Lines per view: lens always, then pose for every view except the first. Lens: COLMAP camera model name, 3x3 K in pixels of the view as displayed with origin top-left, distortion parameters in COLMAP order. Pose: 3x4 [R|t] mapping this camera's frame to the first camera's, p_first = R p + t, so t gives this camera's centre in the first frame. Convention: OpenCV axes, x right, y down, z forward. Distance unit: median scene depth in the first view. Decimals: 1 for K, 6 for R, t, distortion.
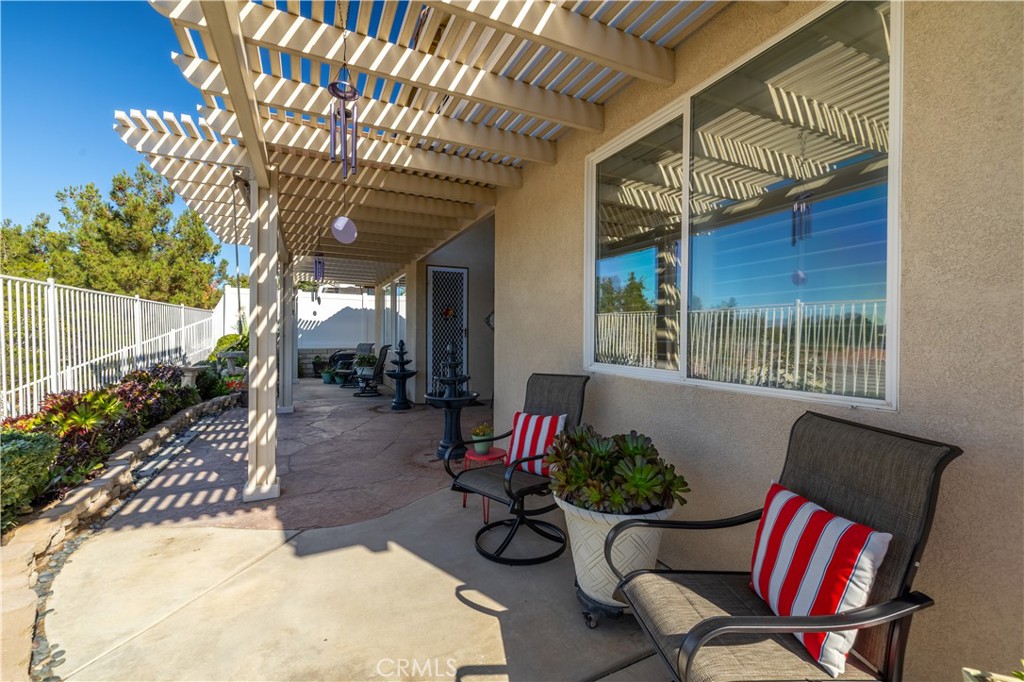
lens RADIAL K [[436.8, 0, 514.0], [0, 436.8, 339.3], [0, 0, 1]] dist [0.004509, -0.000212]
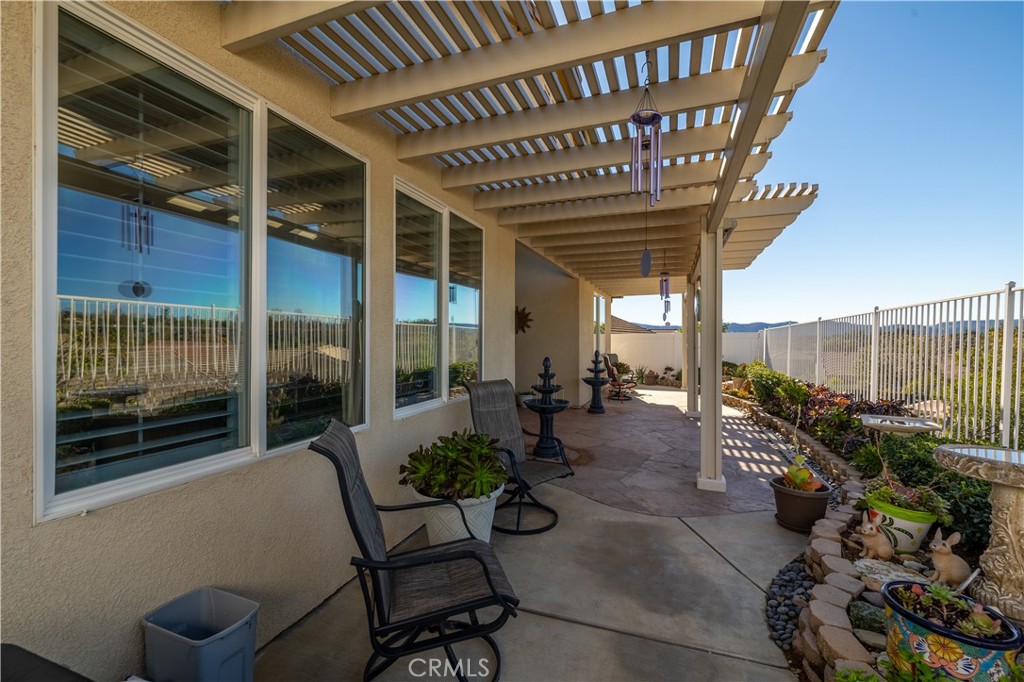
lens RADIAL K [[436.8, 0, 514.0], [0, 436.8, 339.3], [0, 0, 1]] dist [0.004509, -0.000212]
pose [[-0.706114, -0.007312, 0.708061, -0.655610], [0.001524, 0.999929, 0.011845, -0.032540], [-0.708097, 0.009443, -0.706052, 1.399335]]
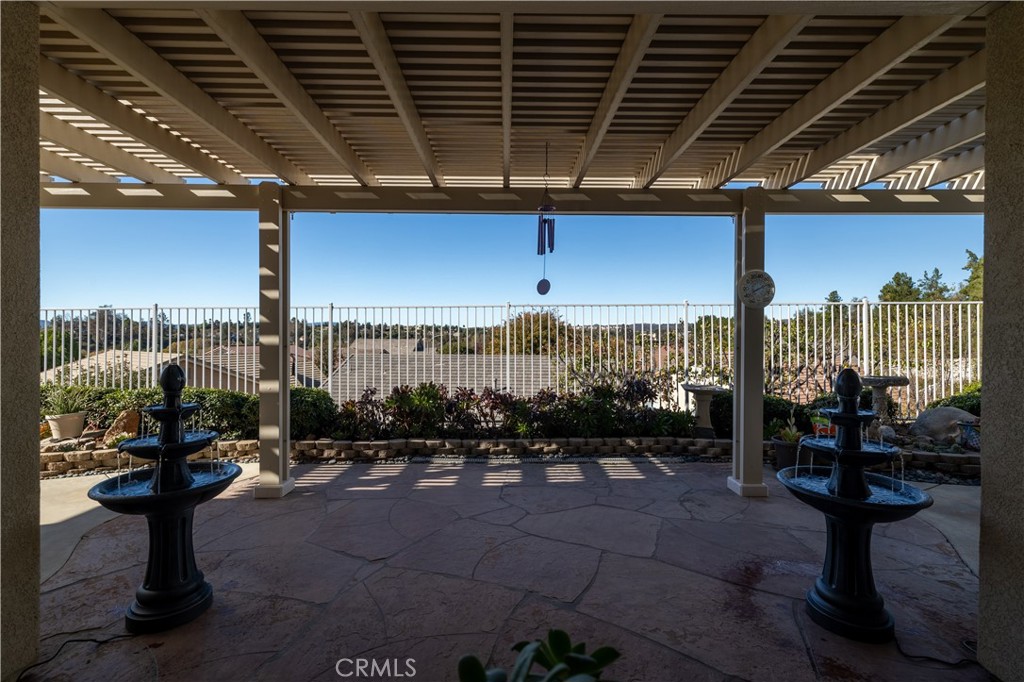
lens RADIAL K [[439.1, 0, 513.9], [0, 439.1, 335.0], [0, 0, 1]] dist [0.009737, 0.000238]
pose [[-0.413046, -0.016183, -0.910566, 0.076287], [-0.014524, 0.999832, -0.011182, -0.013072], [0.910594, 0.008606, -0.413212, 0.844796]]
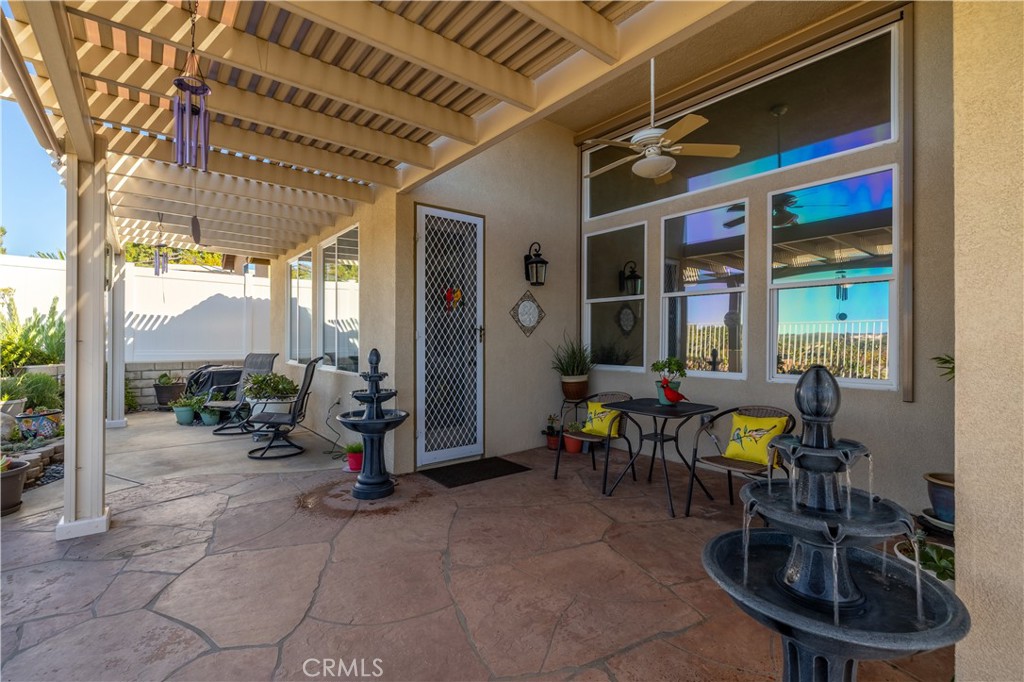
lens RADIAL K [[462.1, 0, 517.1], [0, 462.1, 338.8], [0, 0, 1]] dist [-0.004567, -0.000104]
pose [[0.971252, -0.003983, 0.238020, -0.206369], [0.005689, 0.999963, -0.006481, -0.005190], [-0.237985, 0.007649, 0.971239, 0.432245]]
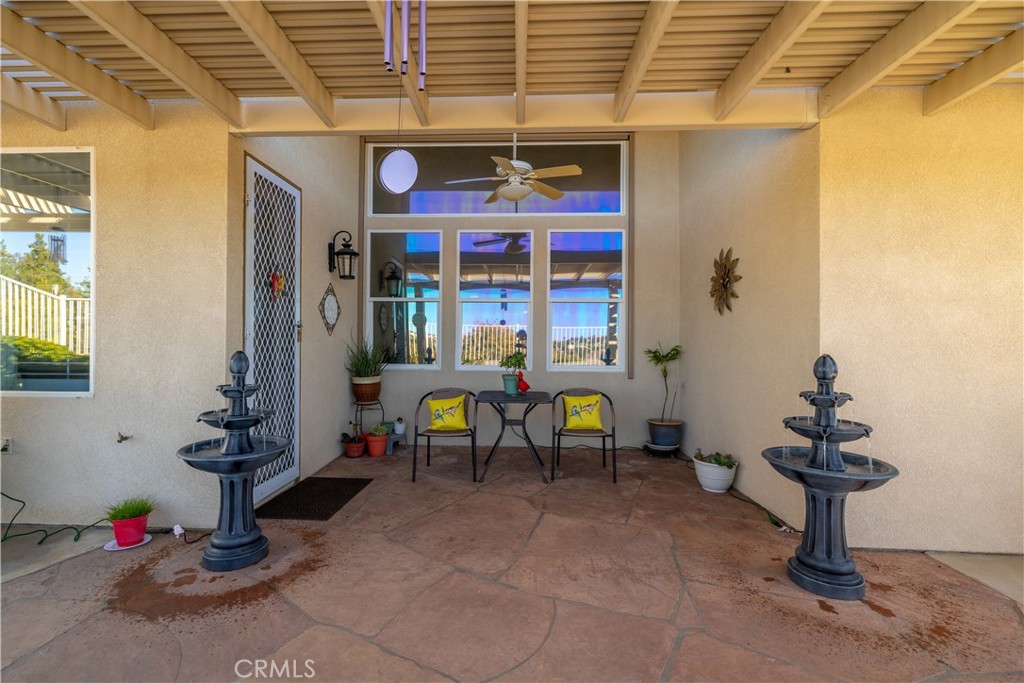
lens RADIAL K [[451.5, 0, 500.6], [0, 451.5, 339.2], [0, 0, 1]] dist [0.002889, 0.000428]
pose [[0.469683, -0.000844, 0.882835, -0.427960], [0.002992, 0.999995, -0.000636, -0.006589], [-0.882830, 0.002940, 0.469684, 0.603502]]
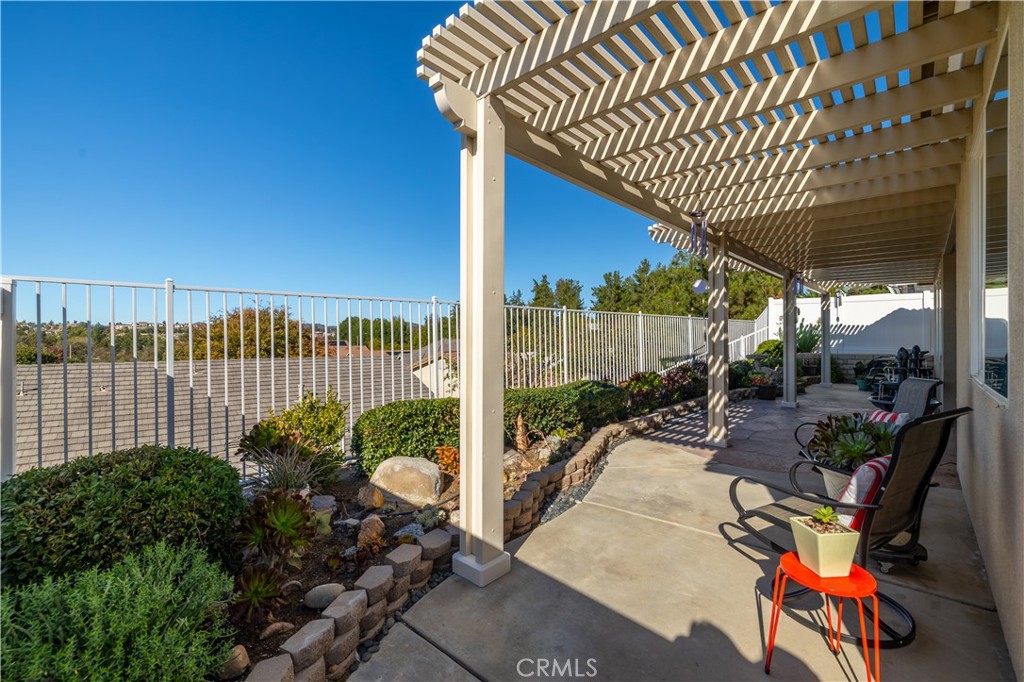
lens RADIAL K [[436.8, 0, 514.0], [0, 436.8, 339.3], [0, 0, 1]] dist [0.004509, -0.000212]
pose [[0.378549, -0.007512, -0.925551, 0.244693], [-0.002925, 0.999952, -0.009313, -0.000245], [0.925577, 0.006233, 0.378509, -0.105966]]
